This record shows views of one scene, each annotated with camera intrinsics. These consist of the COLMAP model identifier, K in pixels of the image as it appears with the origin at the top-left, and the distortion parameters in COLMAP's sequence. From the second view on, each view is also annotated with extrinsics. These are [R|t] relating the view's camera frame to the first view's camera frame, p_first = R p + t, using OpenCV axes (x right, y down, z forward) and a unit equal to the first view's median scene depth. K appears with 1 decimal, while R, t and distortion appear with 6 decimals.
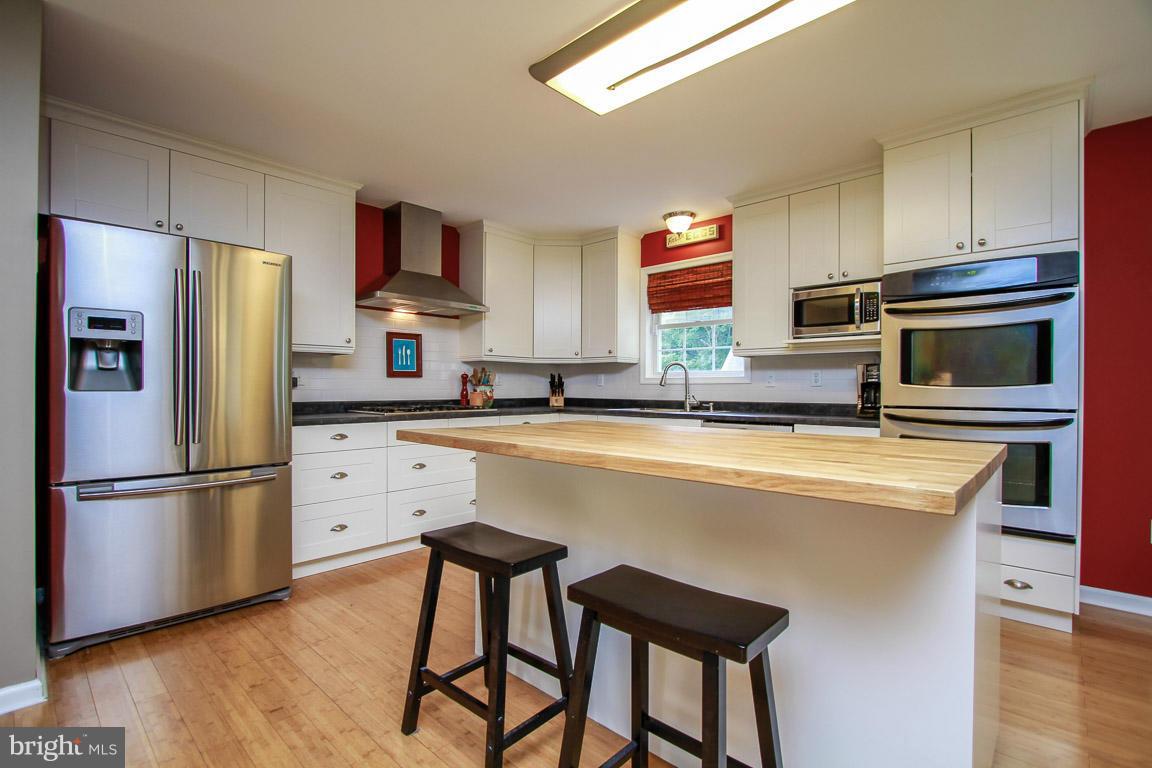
lens RADIAL K [[532.3, 0, 572.5], [0, 532.3, 390.3], [0, 0, 1]] dist [-0.009978, -0.000664]
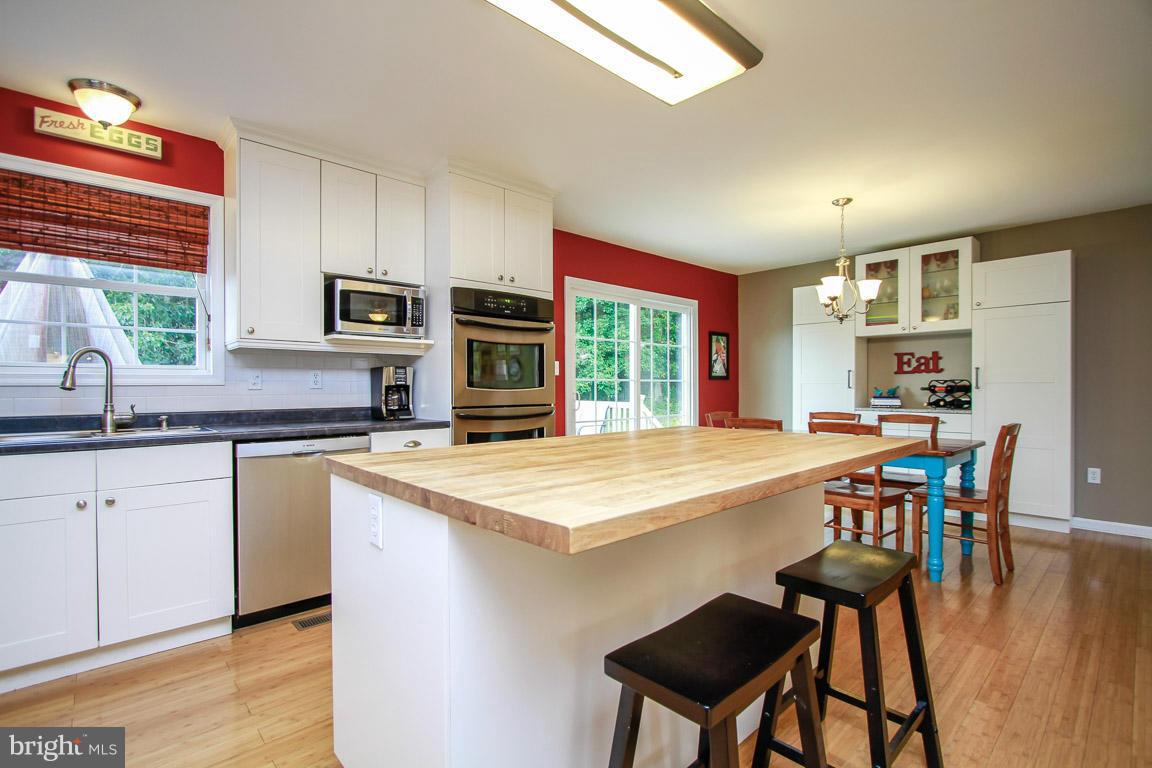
lens RADIAL K [[532.3, 0, 572.5], [0, 532.3, 390.3], [0, 0, 1]] dist [-0.009978, -0.000664]
pose [[0.084820, -0.007424, 0.996369, -0.328612], [0.008586, 0.999941, 0.006720, -0.006751], [-0.996359, 0.007985, 0.084879, 0.459946]]
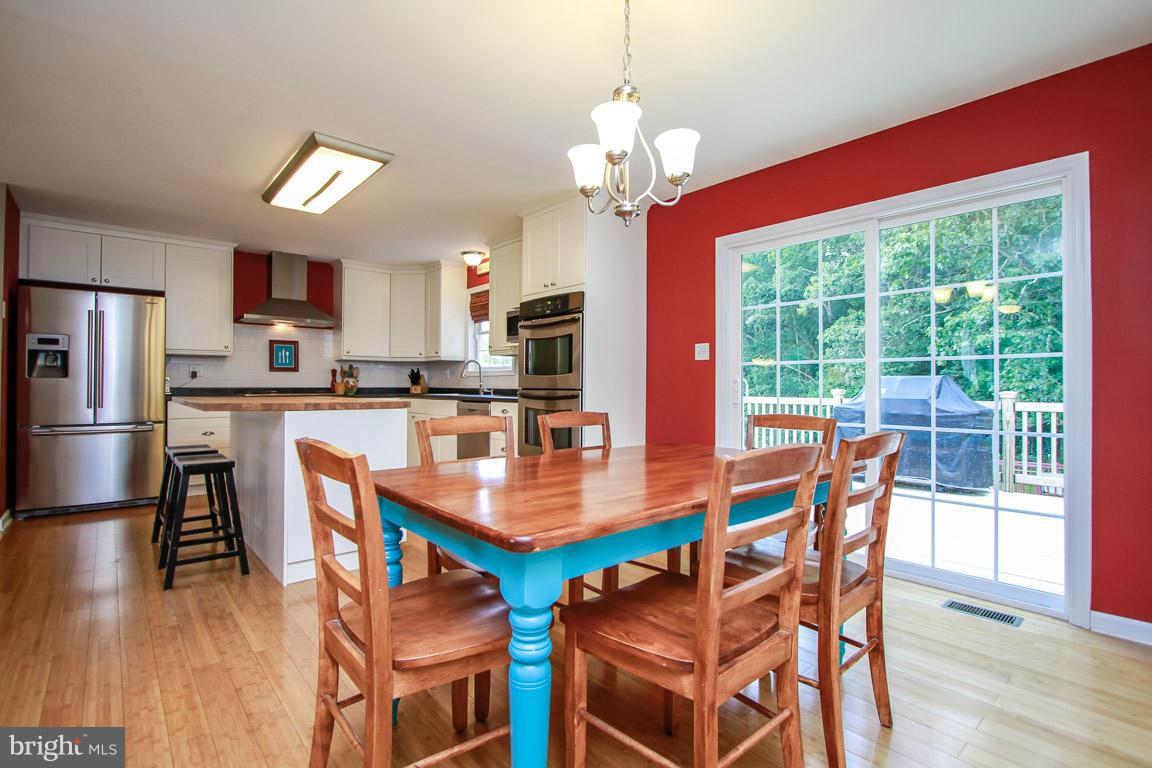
lens RADIAL K [[544.0, 0, 576.0], [0, 544.0, 384.0], [0, 0, 1]] dist [-0.004252, -0.000206]
pose [[0.993753, 0.001614, -0.111588, 0.633934], [-0.002237, 0.999983, -0.005456, 0.015882], [0.111578, 0.005672, 0.993740, -0.368499]]
